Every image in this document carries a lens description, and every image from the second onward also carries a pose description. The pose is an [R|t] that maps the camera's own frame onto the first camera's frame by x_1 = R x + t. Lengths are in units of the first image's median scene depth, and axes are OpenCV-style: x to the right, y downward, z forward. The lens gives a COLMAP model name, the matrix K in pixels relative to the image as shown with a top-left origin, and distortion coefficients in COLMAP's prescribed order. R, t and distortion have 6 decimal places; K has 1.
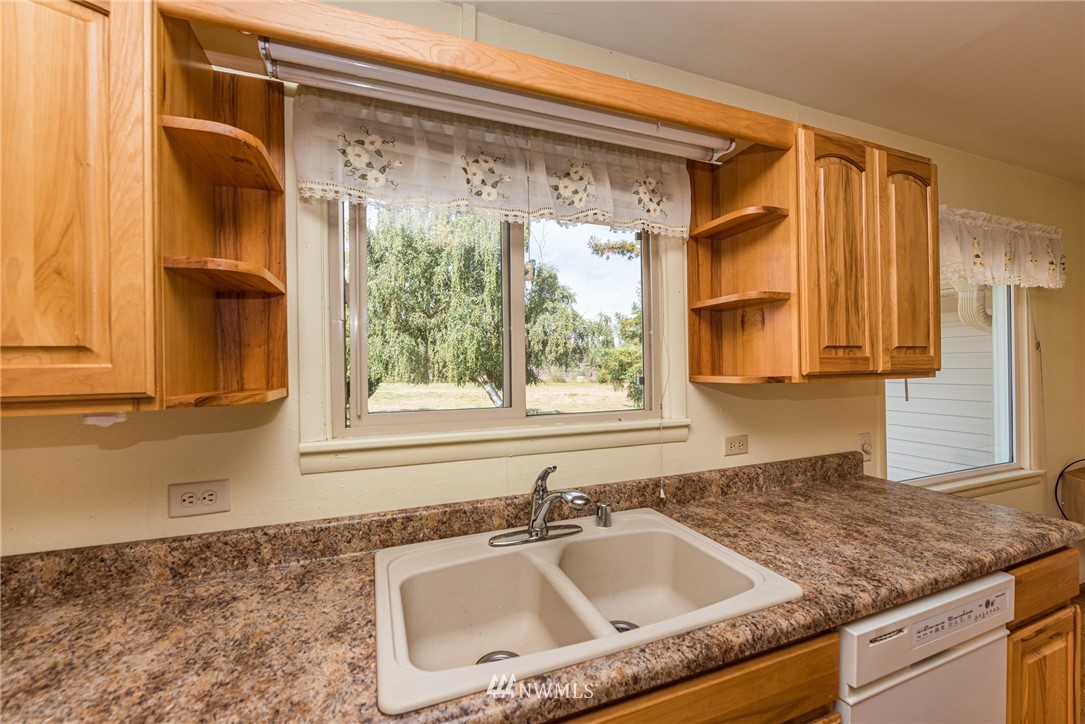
lens RADIAL K [[431.2, 0, 538.2], [0, 431.2, 365.4], [0, 0, 1]] dist [-0.011303, -0.000844]
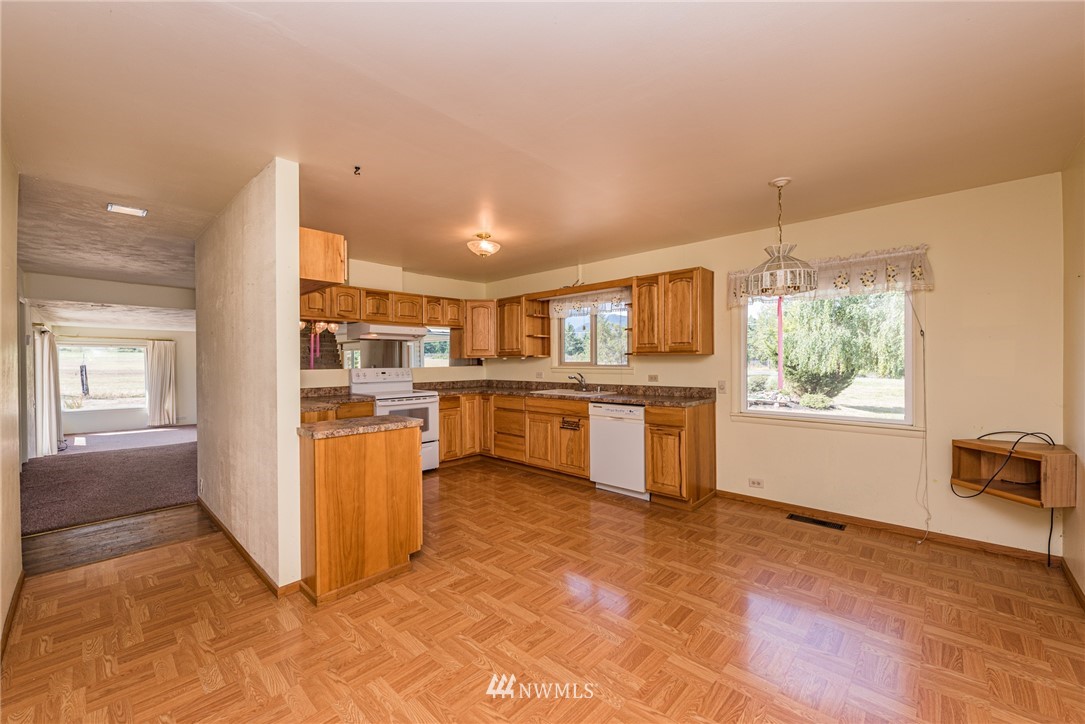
lens RADIAL K [[431.2, 0, 538.2], [0, 431.2, 365.4], [0, 0, 1]] dist [-0.011303, -0.000844]
pose [[0.436982, 0.022316, -0.899193, 1.434237], [0.005758, 0.999602, 0.027606, 0.011408], [0.899452, -0.017240, 0.436680, -0.495884]]
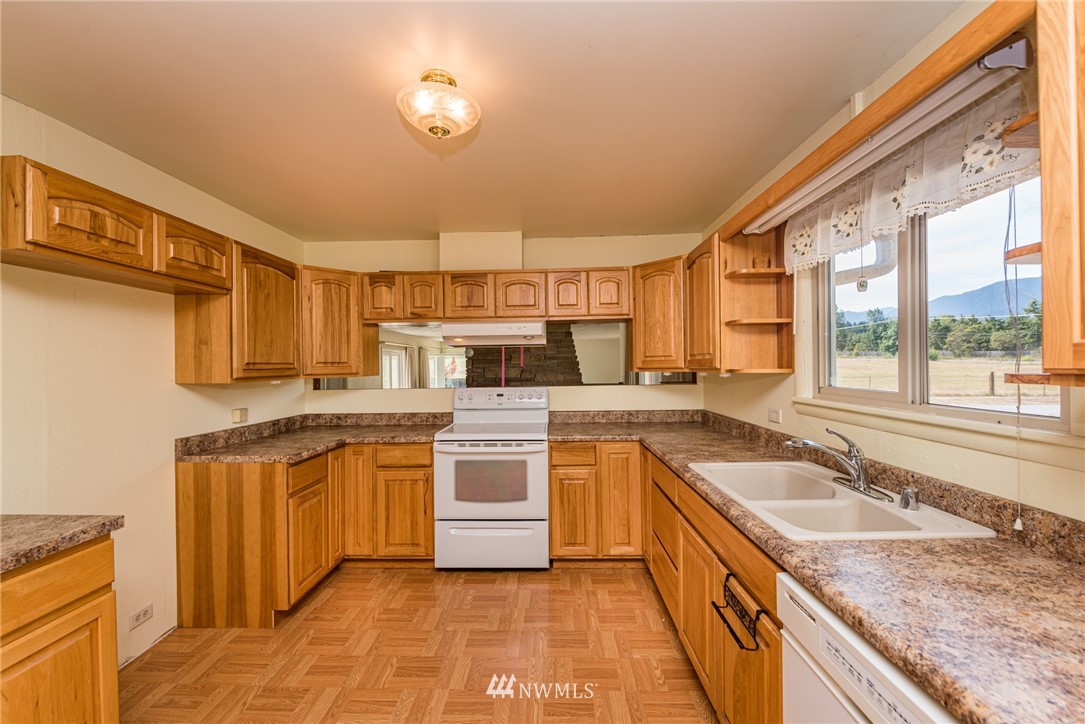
lens RADIAL K [[431.2, 0, 538.2], [0, 431.2, 365.4], [0, 0, 1]] dist [-0.011303, -0.000844]
pose [[-0.375684, 0.024017, -0.926437, 0.631101], [0.025702, 0.999550, 0.015489, -0.009370], [0.926392, -0.017993, -0.376132, 0.238040]]
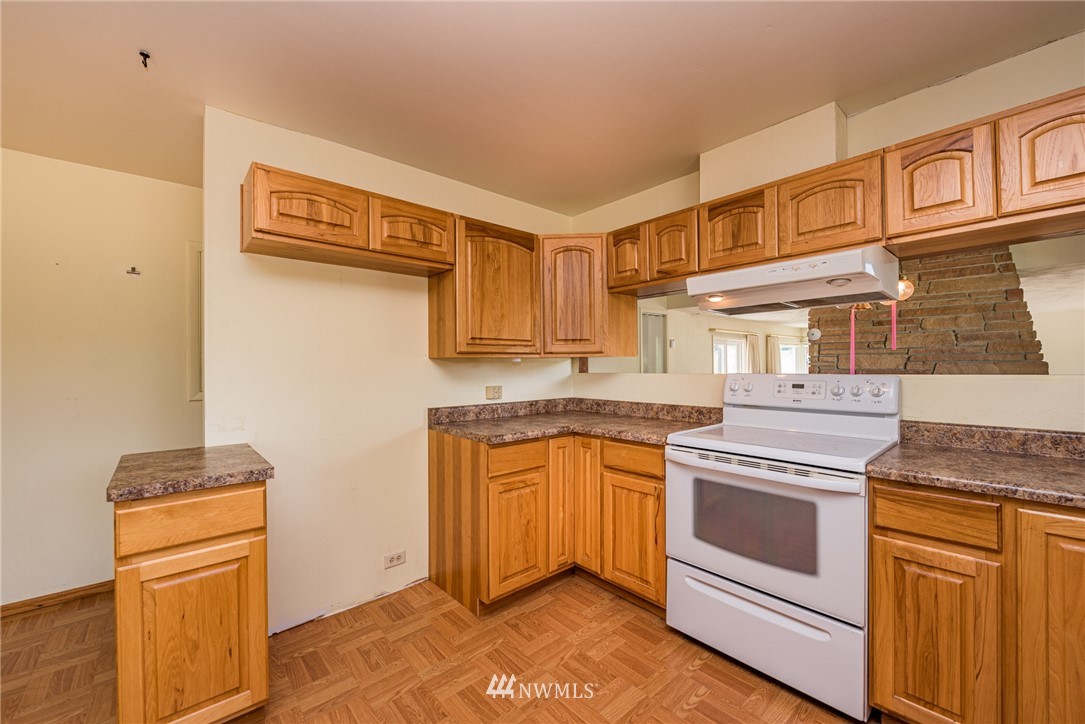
lens RADIAL K [[428.6, 0, 535.8], [0, 428.6, 364.4], [0, 0, 1]] dist [0.000292, -0.006650]
pose [[-0.935492, 0.023302, -0.352578, 0.251369], [0.025780, 0.999665, -0.002334, 0.040488], [0.352405, -0.011273, -0.935780, 0.215910]]
